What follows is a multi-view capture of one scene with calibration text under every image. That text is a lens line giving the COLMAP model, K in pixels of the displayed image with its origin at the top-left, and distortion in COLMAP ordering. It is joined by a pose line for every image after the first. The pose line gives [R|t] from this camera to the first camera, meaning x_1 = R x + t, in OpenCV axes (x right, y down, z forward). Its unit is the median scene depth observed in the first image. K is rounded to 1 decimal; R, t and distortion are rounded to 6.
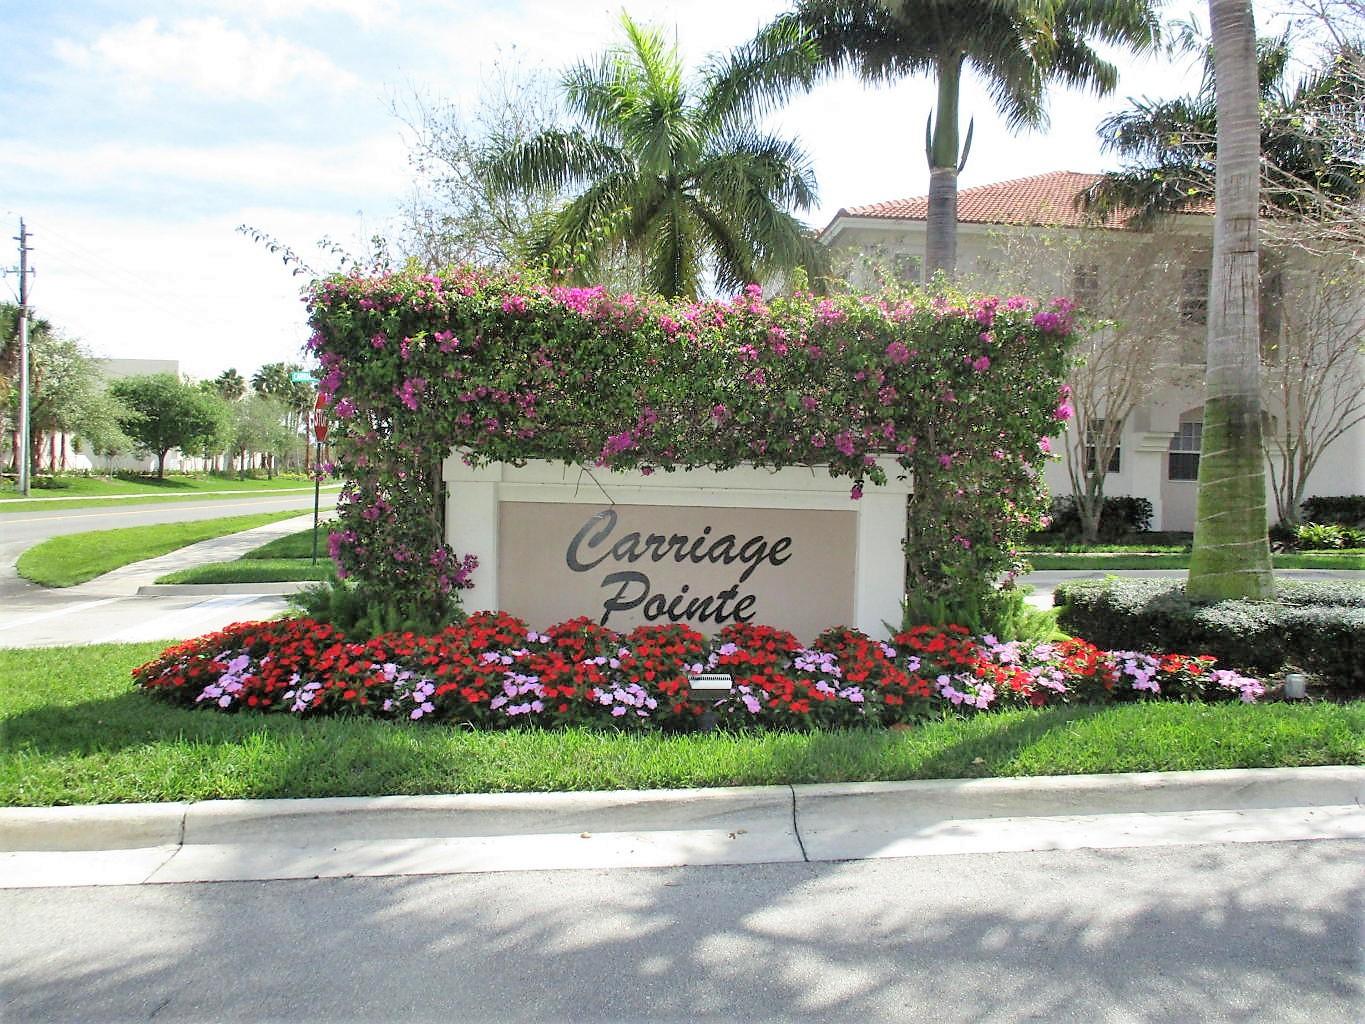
lens RADIAL K [[1125.1, 0, 682.5], [0, 1125.1, 512.0], [0, 0, 1]] dist [-0.040081, 0.014986]
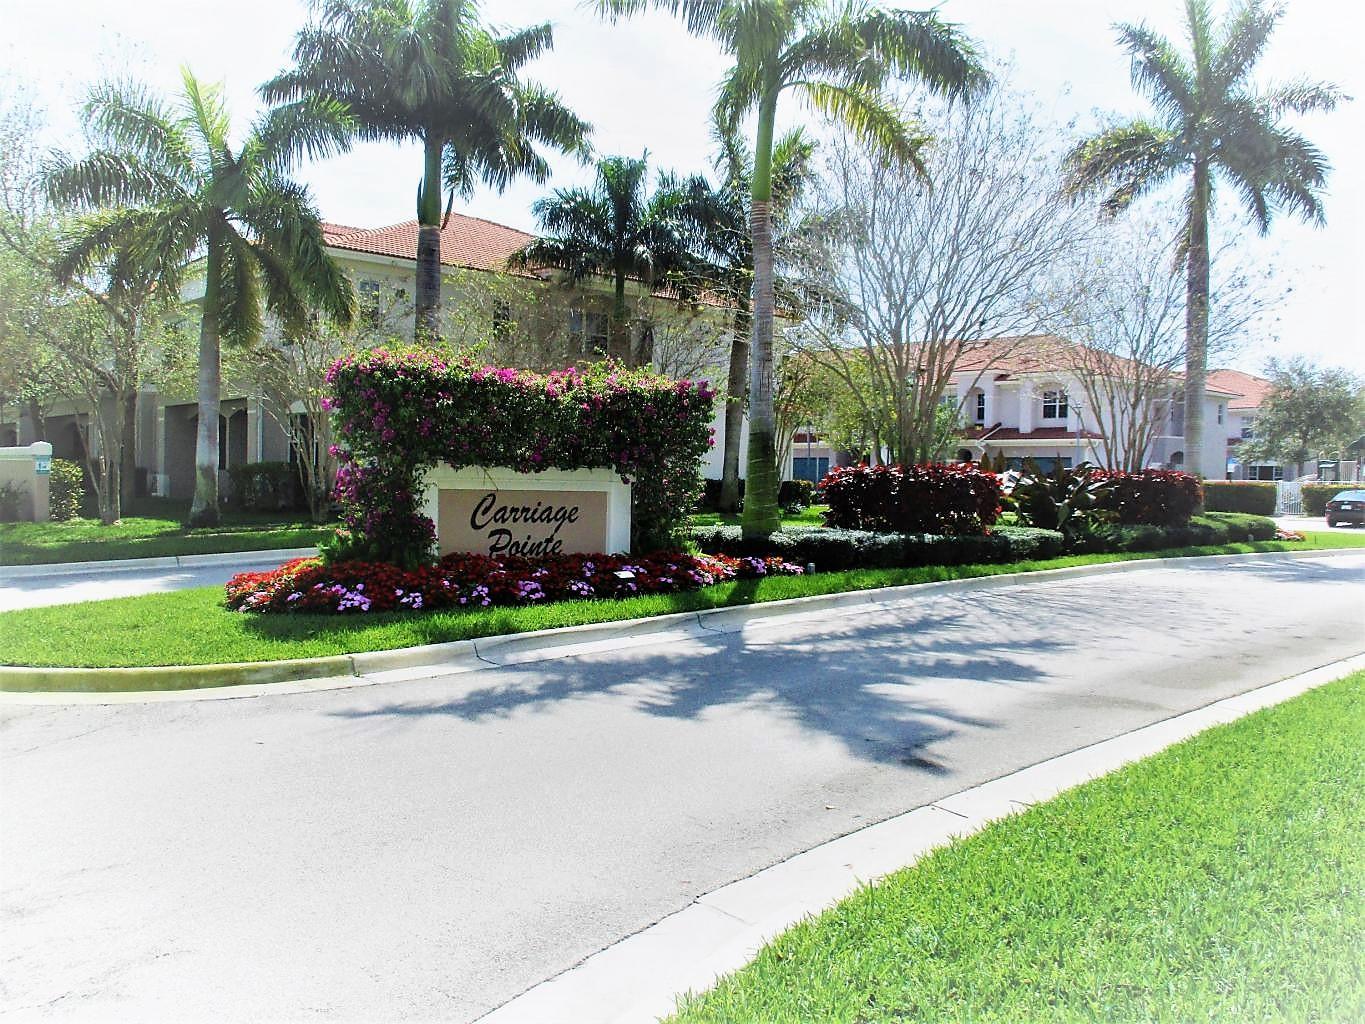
lens RADIAL K [[1125.1, 0, 682.5], [0, 1125.1, 512.0], [0, 0, 1]] dist [-0.040081, 0.014986]
pose [[0.800366, -0.024916, 0.598993, -0.851591], [0.016139, 0.999669, 0.020017, -0.002752], [-0.599294, -0.006354, 0.800504, -0.540976]]
